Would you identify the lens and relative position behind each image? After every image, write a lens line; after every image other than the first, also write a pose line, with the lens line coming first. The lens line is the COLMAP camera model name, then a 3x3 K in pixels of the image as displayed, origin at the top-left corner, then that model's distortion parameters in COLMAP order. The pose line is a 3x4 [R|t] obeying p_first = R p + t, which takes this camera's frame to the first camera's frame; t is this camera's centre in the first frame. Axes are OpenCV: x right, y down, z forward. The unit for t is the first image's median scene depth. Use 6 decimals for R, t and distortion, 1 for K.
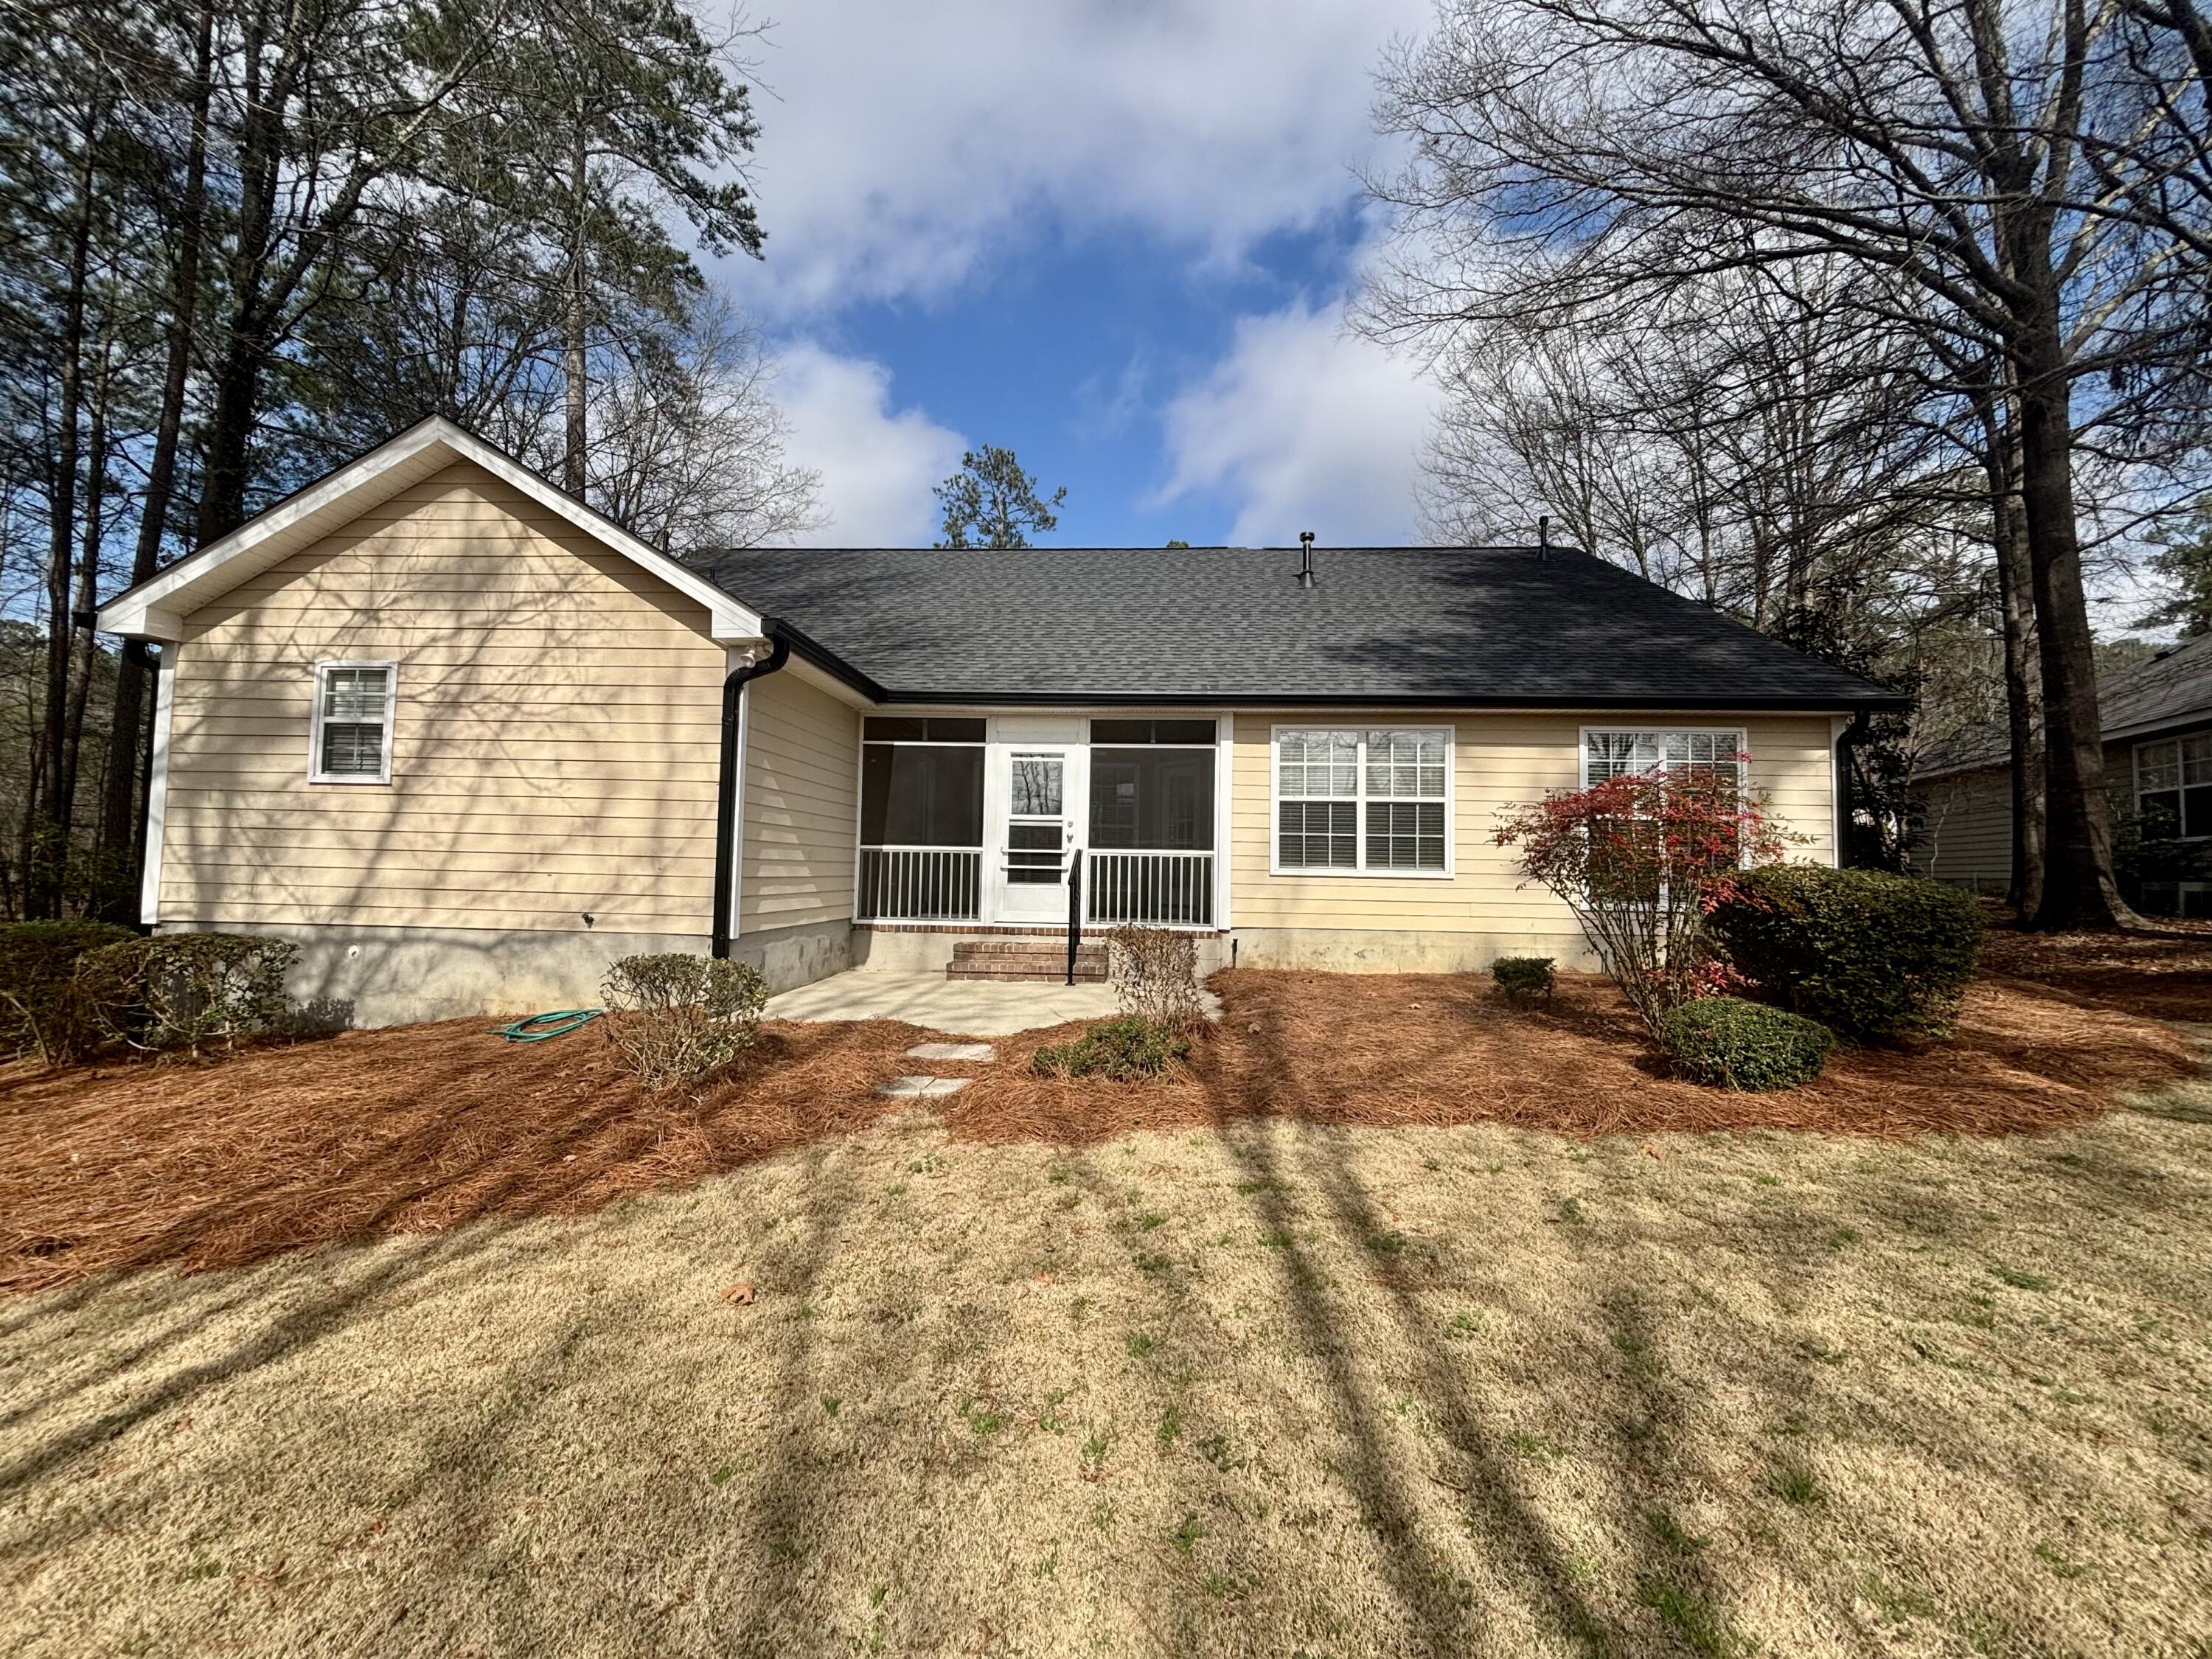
lens RADIAL K [[888.7, 0, 1121.4], [0, 888.7, 825.2], [0, 0, 1]] dist [0.008873, -0.001782]
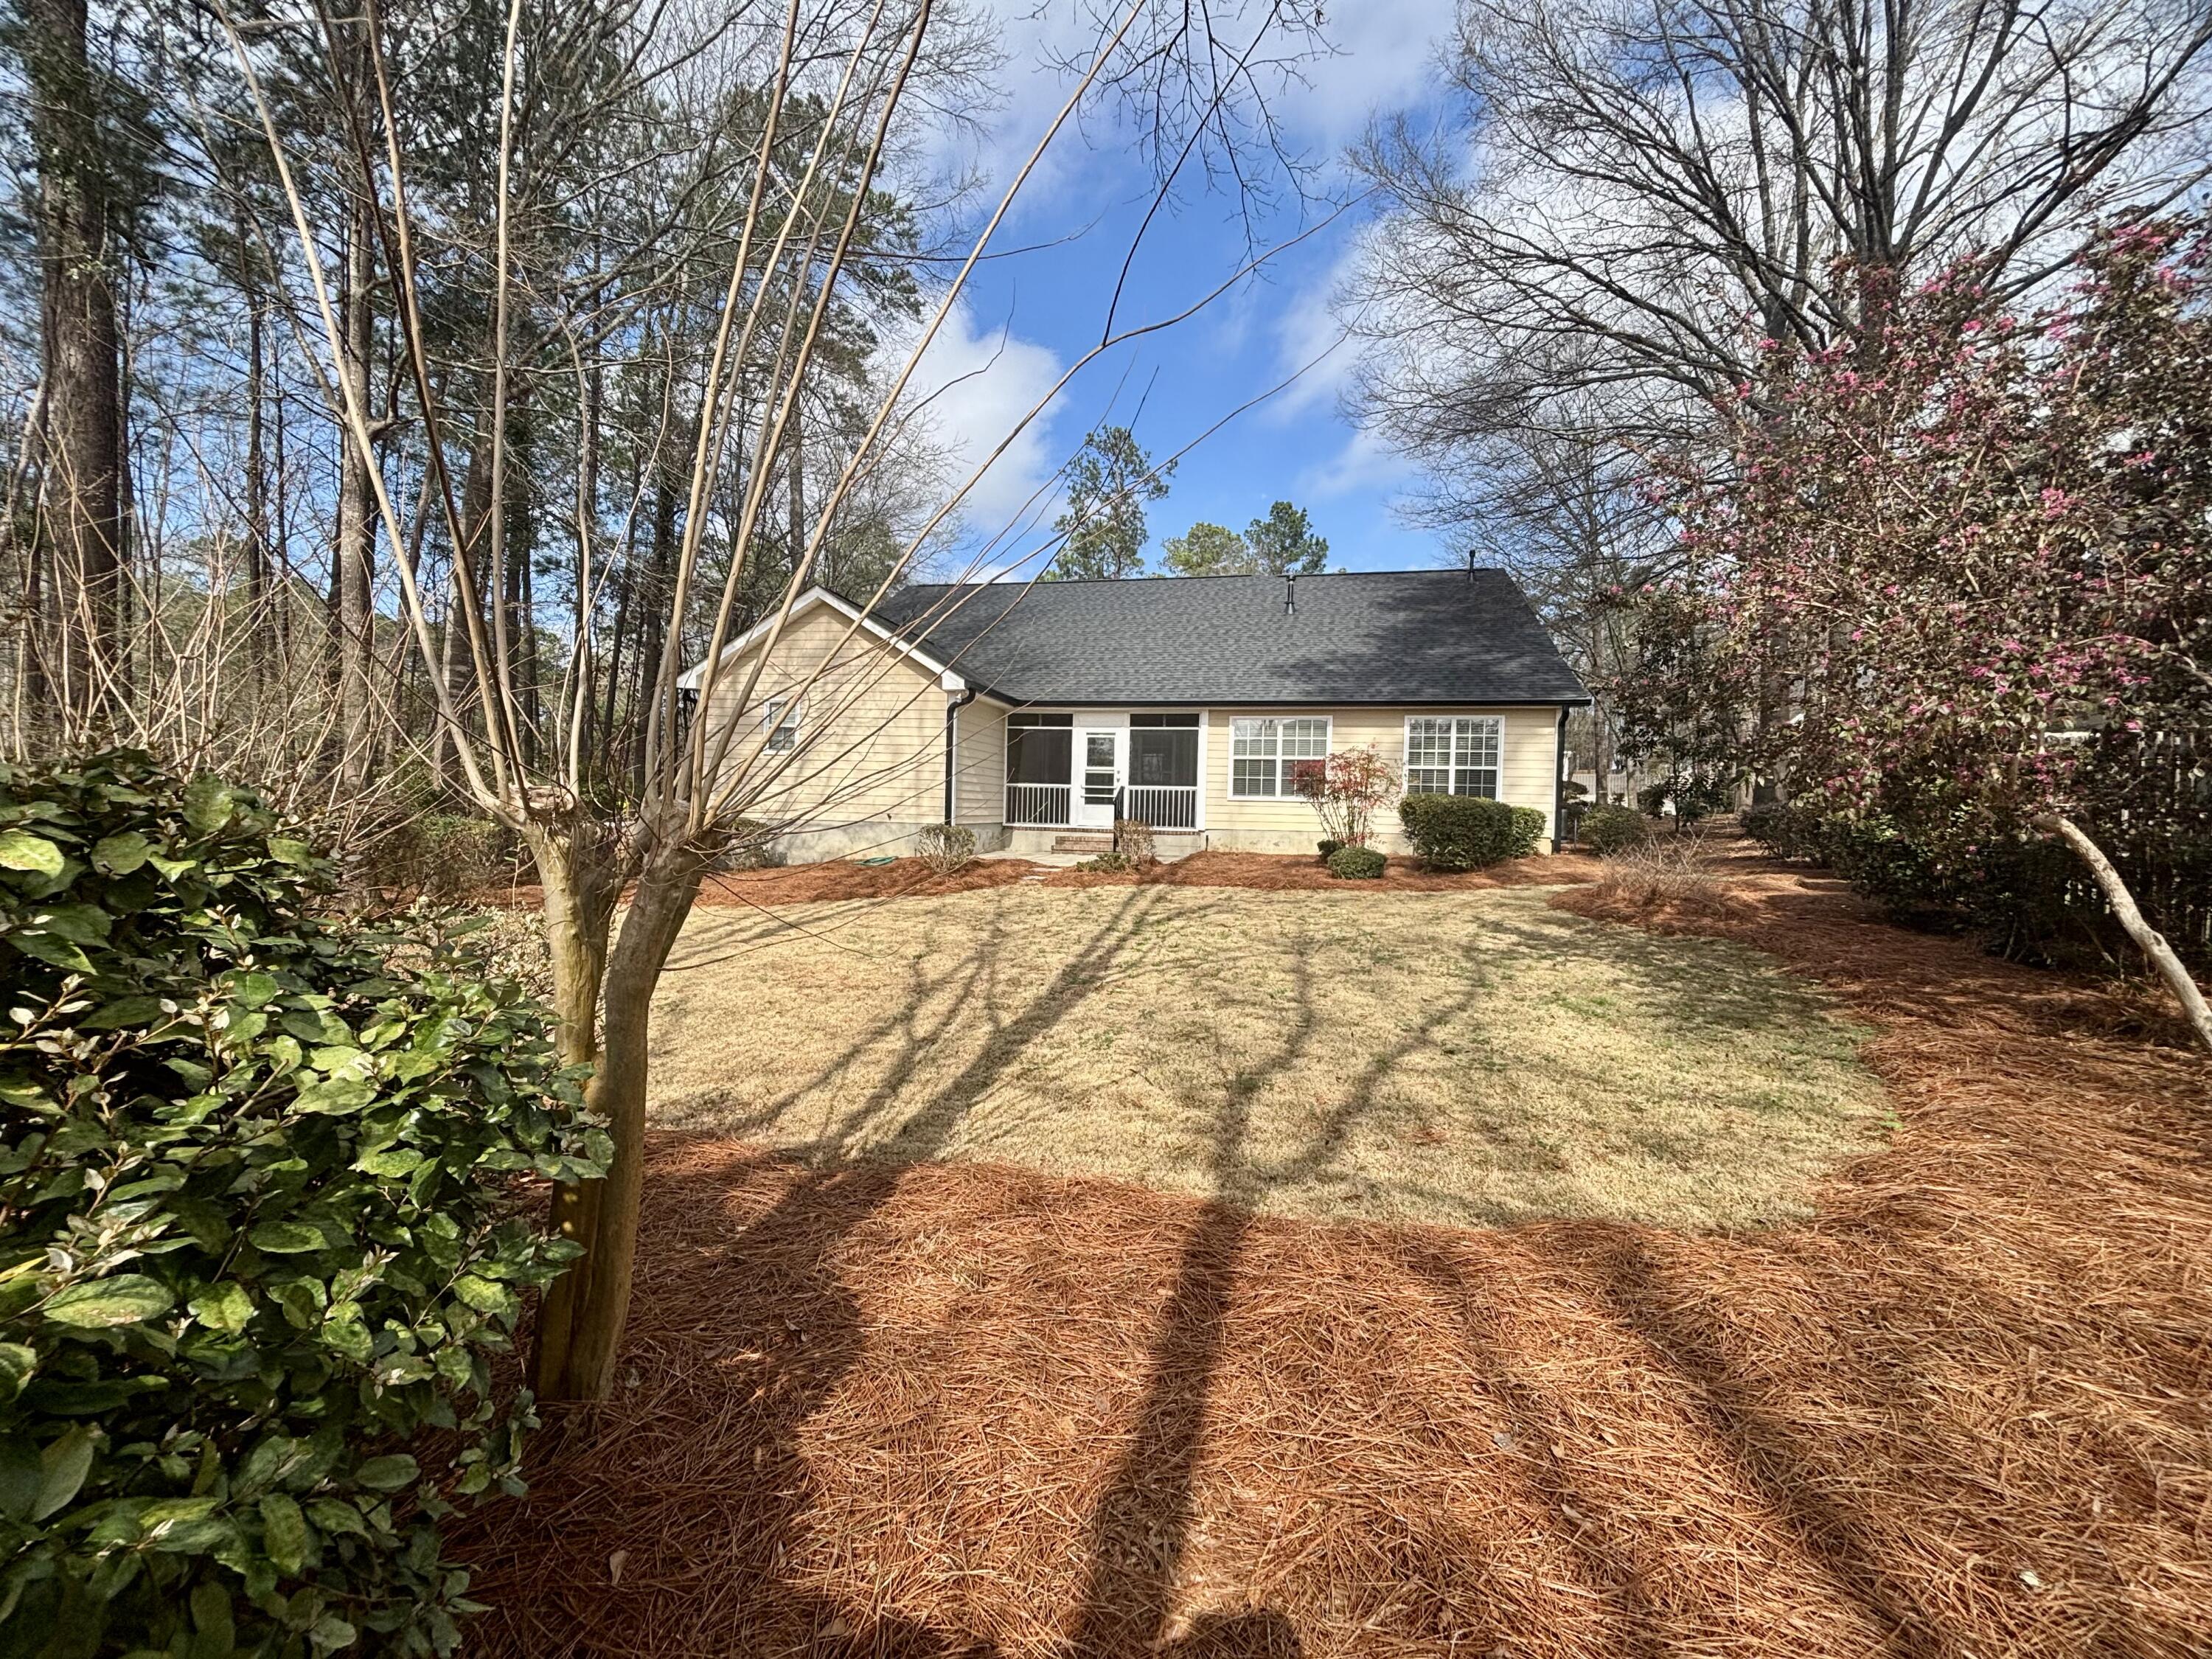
lens RADIAL K [[888.7, 0, 1101.4], [0, 888.7, 831.0], [0, 0, 1]] dist [0.008873, -0.001782]
pose [[0.985865, 0.009571, -0.167268, 0.215242], [0.002496, 0.997417, 0.071781, -0.011633], [0.167523, -0.071184, 0.983295, -0.807822]]
